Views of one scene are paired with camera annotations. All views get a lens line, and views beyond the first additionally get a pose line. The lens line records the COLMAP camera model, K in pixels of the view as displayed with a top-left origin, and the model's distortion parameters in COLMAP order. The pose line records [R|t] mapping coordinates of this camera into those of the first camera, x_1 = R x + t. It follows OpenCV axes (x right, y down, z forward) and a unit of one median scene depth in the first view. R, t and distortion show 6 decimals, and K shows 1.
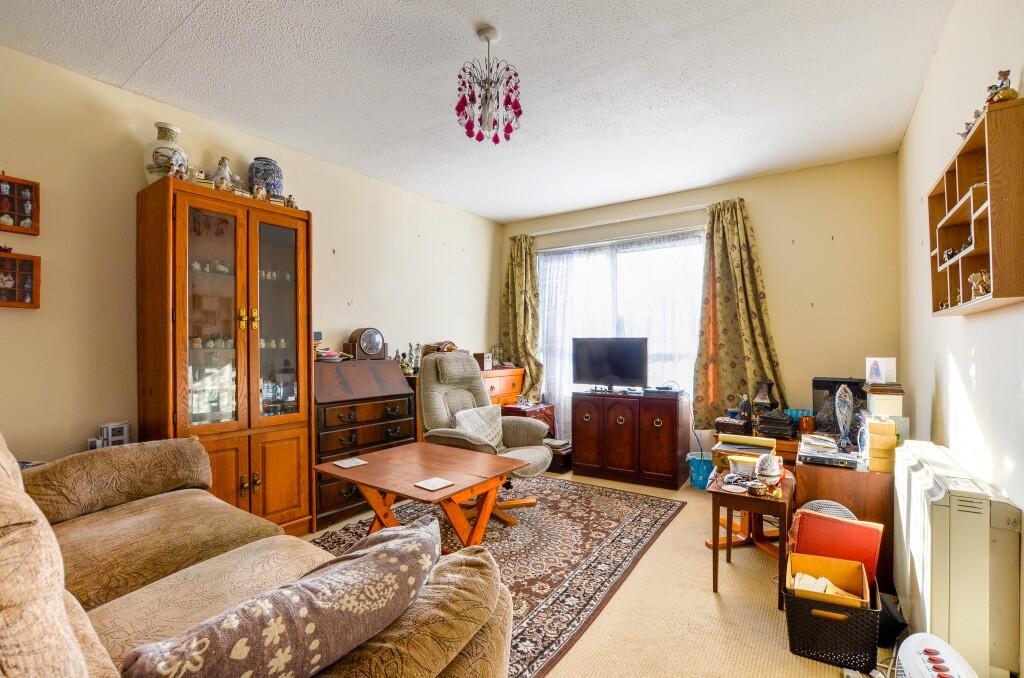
lens RADIAL K [[450.4, 0, 512.0], [0, 450.4, 339.0], [0, 0, 1]] dist [-0.004267, -0.000306]
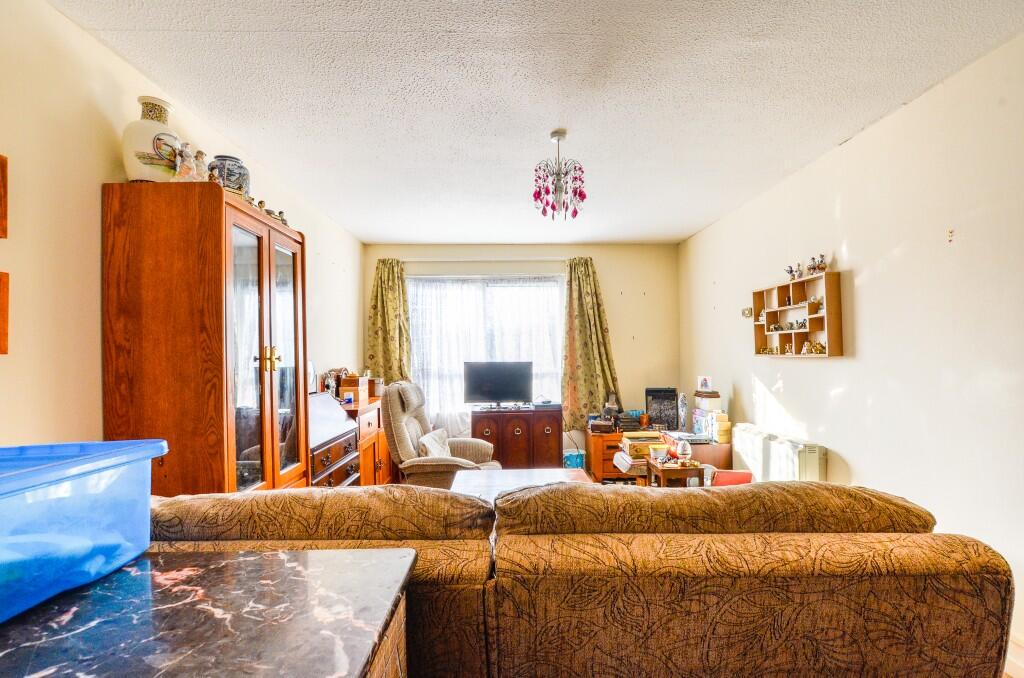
lens RADIAL K [[459.4, 0, 512.0], [0, 459.4, 339.0], [0, 0, 1]] dist [0.000130, 0.000152]
pose [[0.812657, 0.008882, 0.582675, -0.480041], [0.003812, 0.999781, -0.020557, -0.039365], [-0.582730, 0.018927, 0.812445, 0.014981]]
